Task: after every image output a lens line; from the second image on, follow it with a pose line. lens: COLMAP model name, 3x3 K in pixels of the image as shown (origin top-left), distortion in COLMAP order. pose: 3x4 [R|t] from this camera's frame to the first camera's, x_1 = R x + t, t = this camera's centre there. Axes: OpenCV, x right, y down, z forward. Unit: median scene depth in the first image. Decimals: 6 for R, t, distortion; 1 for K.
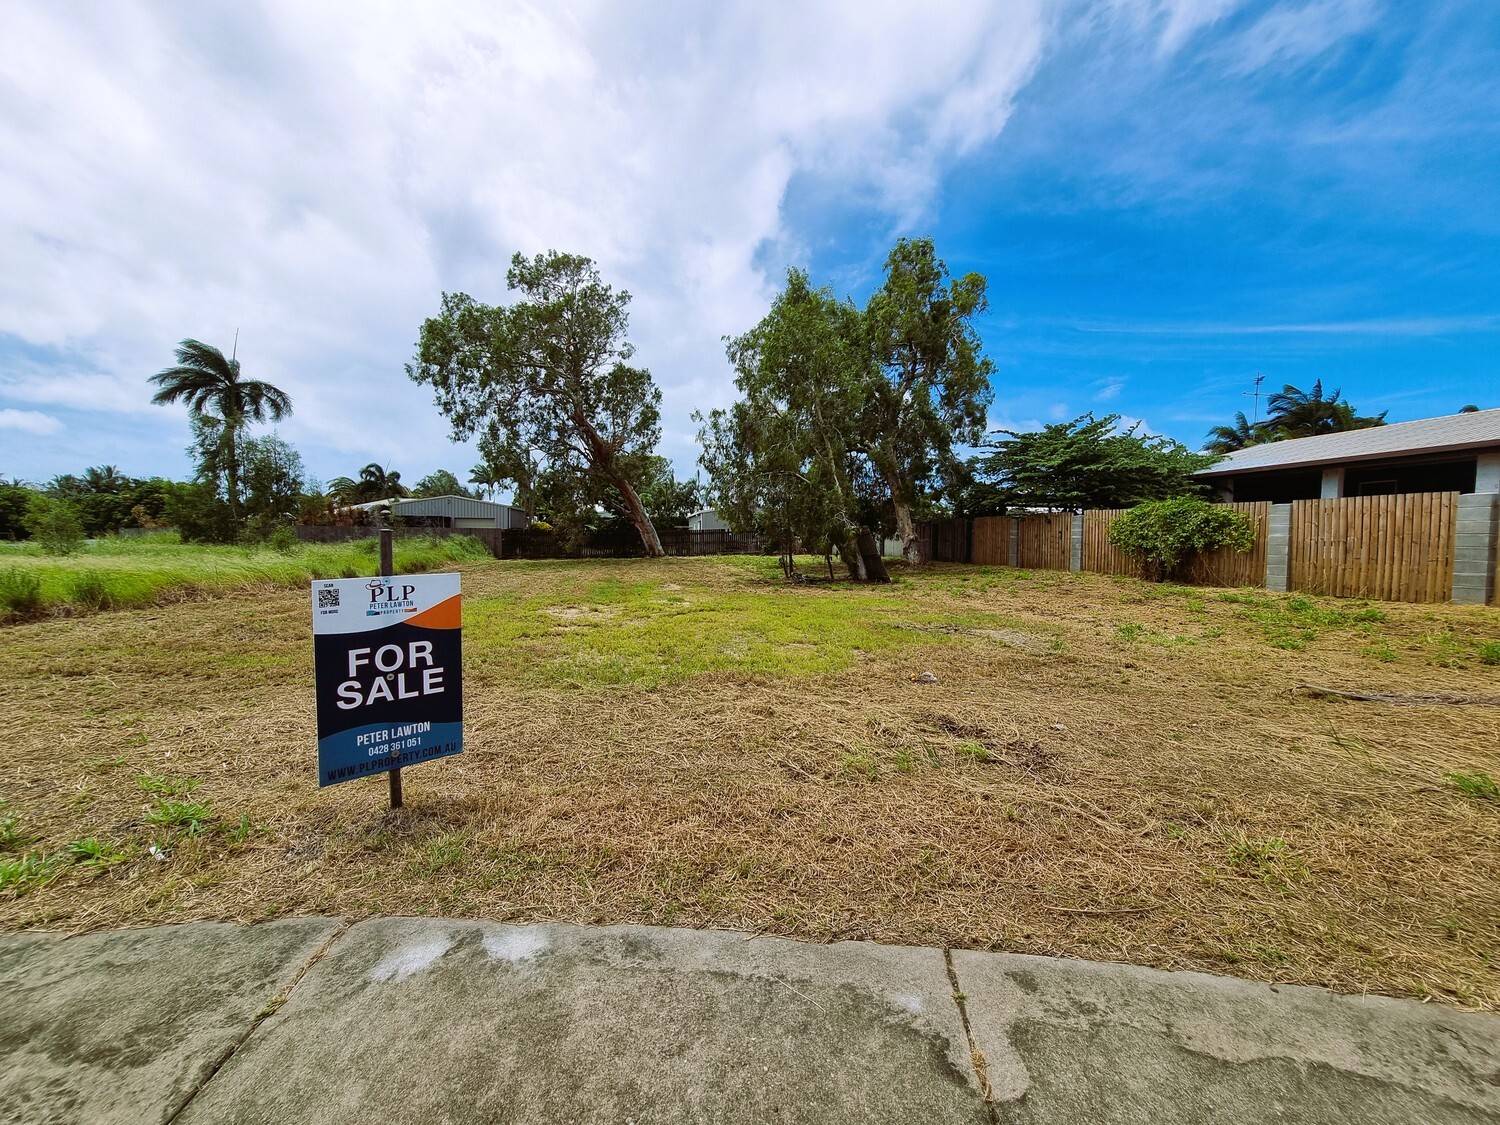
lens RADIAL K [[653.9, 0, 749.0], [0, 653.9, 580.0], [0, 0, 1]] dist [-0.001186, -0.000502]
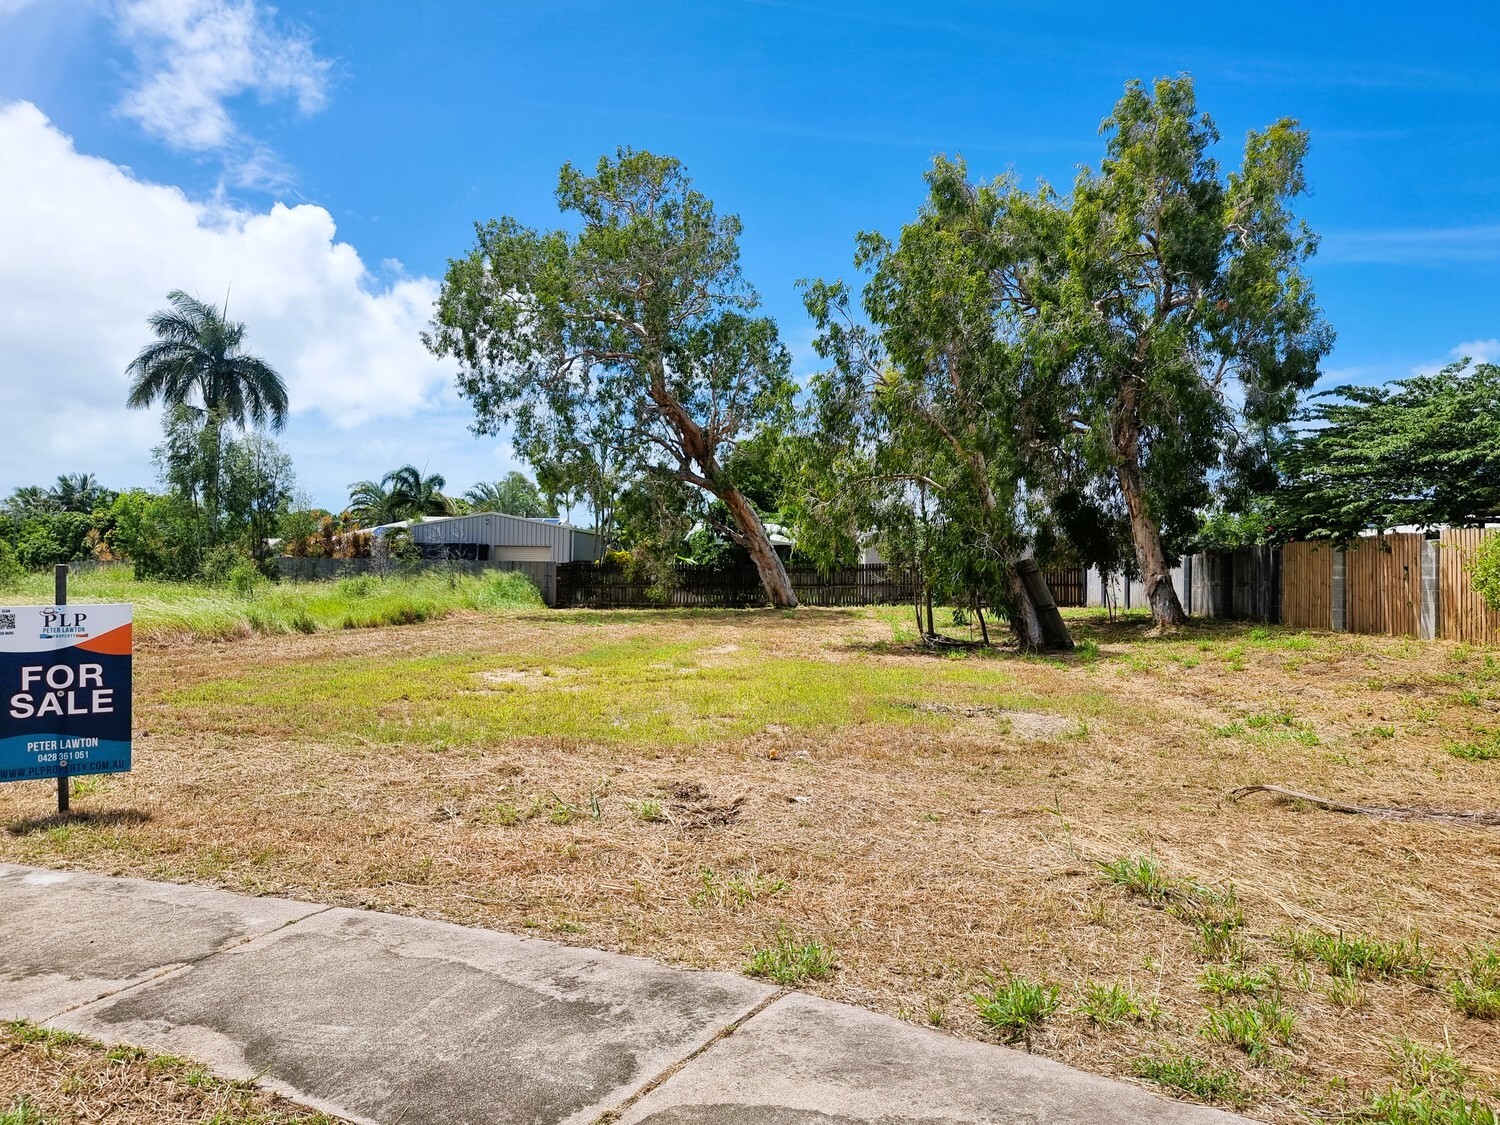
lens RADIAL K [[1106.5, 0, 750.0], [0, 1106.5, 562.5], [0, 0, 1]] dist [0.001713, -0.003486]
pose [[0.973303, 0.001329, -0.229522, 0.125963], [-0.019194, 0.996952, -0.075621, 0.005086], [0.228722, 0.078007, 0.970361, -0.072968]]
